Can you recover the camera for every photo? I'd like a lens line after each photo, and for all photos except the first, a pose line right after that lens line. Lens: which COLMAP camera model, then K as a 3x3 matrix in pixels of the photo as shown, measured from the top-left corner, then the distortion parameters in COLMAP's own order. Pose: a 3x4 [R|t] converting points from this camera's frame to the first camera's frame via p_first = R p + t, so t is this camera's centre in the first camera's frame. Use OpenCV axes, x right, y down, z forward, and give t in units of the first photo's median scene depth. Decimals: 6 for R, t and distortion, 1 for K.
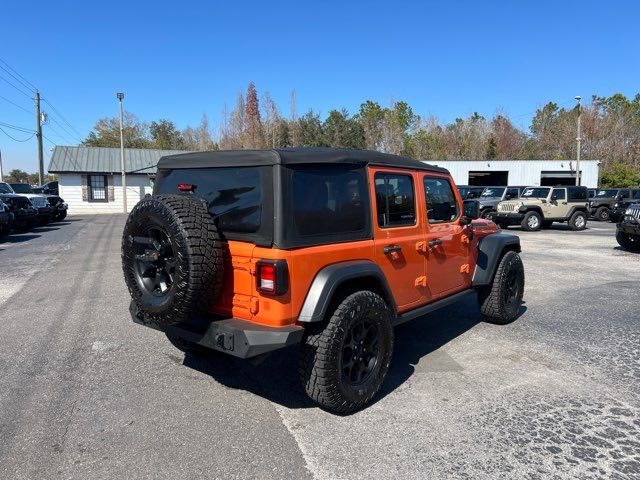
lens RADIAL K [[480.2, 0, 320.0], [0, 480.2, 240.0], [0, 0, 1]] dist [0.025717, -0.002169]
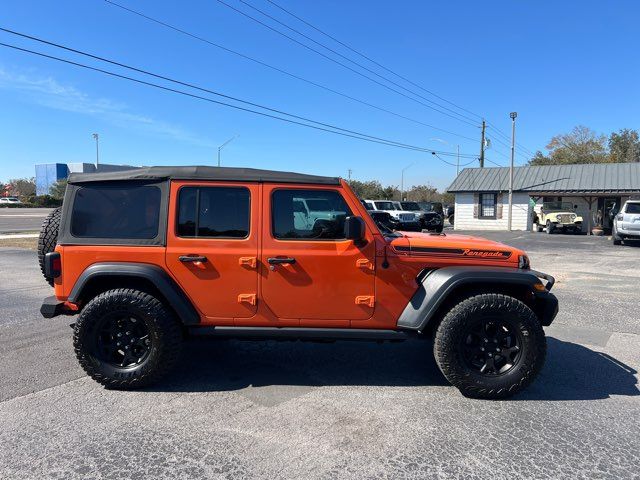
lens RADIAL K [[480.2, 0, 320.0], [0, 480.2, 240.0], [0, 0, 1]] dist [0.025717, -0.002169]
pose [[0.607146, 0.056006, -0.792614, 1.058095], [-0.085995, 0.996285, 0.004525, -0.046474], [0.789924, 0.065413, 0.609706, 0.531130]]
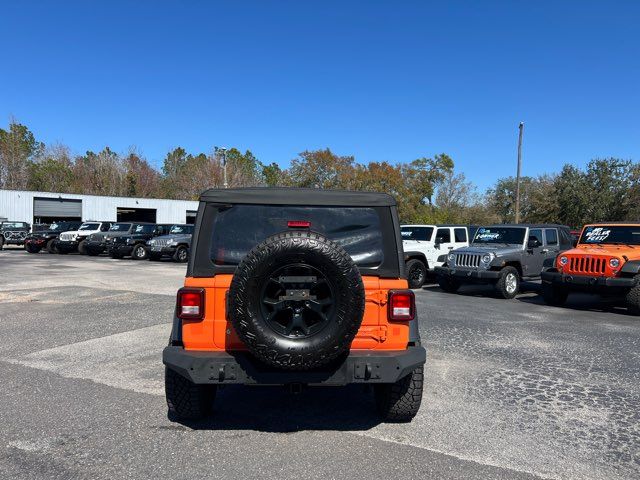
lens RADIAL K [[480.2, 0, 320.0], [0, 480.2, 240.0], [0, 0, 1]] dist [0.025717, -0.002169]
pose [[0.736427, -0.005368, 0.676496, -0.721380], [0.056929, 0.996913, -0.054063, -0.018203], [-0.674117, 0.078325, 0.734460, 0.204609]]
